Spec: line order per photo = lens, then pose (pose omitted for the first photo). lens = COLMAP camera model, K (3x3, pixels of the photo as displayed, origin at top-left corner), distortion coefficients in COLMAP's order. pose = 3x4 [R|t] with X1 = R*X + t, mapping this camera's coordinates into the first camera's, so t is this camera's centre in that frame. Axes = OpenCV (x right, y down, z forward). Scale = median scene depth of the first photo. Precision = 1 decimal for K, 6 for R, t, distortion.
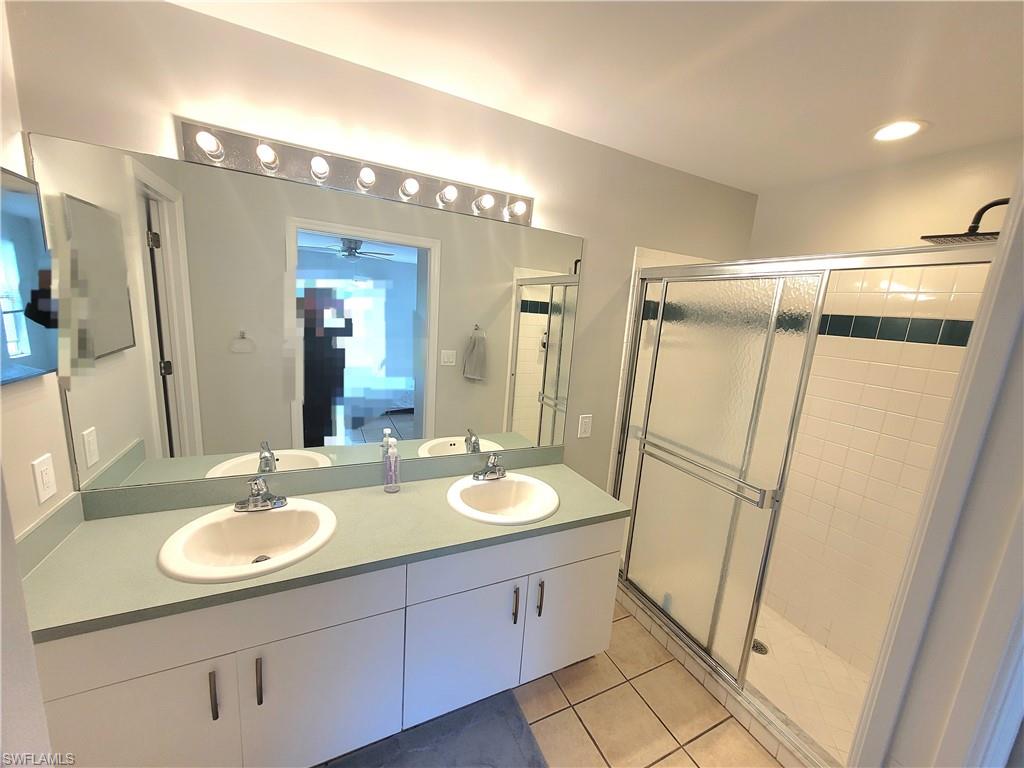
lens RADIAL K [[401.2, 0, 513.5], [0, 401.2, 388.2], [0, 0, 1]] dist [-0.004949, -0.000527]
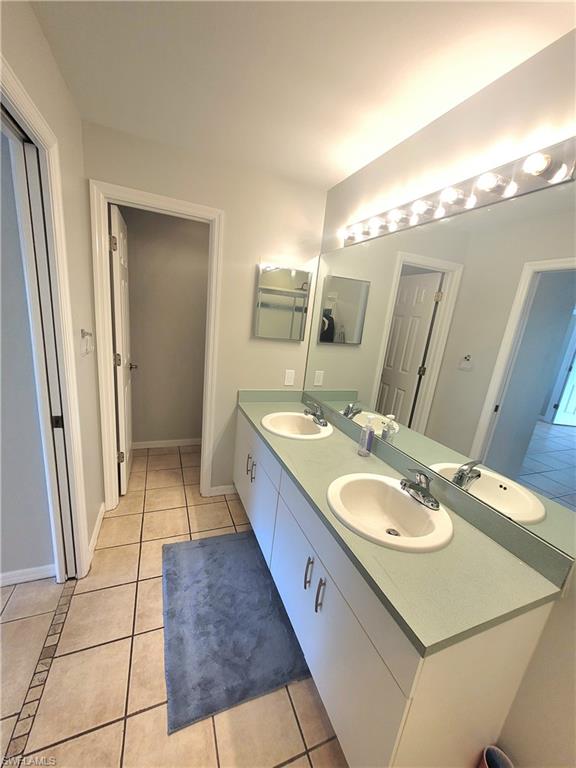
lens RADIAL K [[300.9, 0, 285.9], [0, 300.9, 387.0], [0, 0, 1]] dist [-0.004949, -0.000527]
pose [[-0.060582, 0.154631, -0.986113, 0.657711], [-0.292624, 0.941770, 0.165655, -0.041030], [0.954307, 0.298596, -0.011806, 0.724804]]
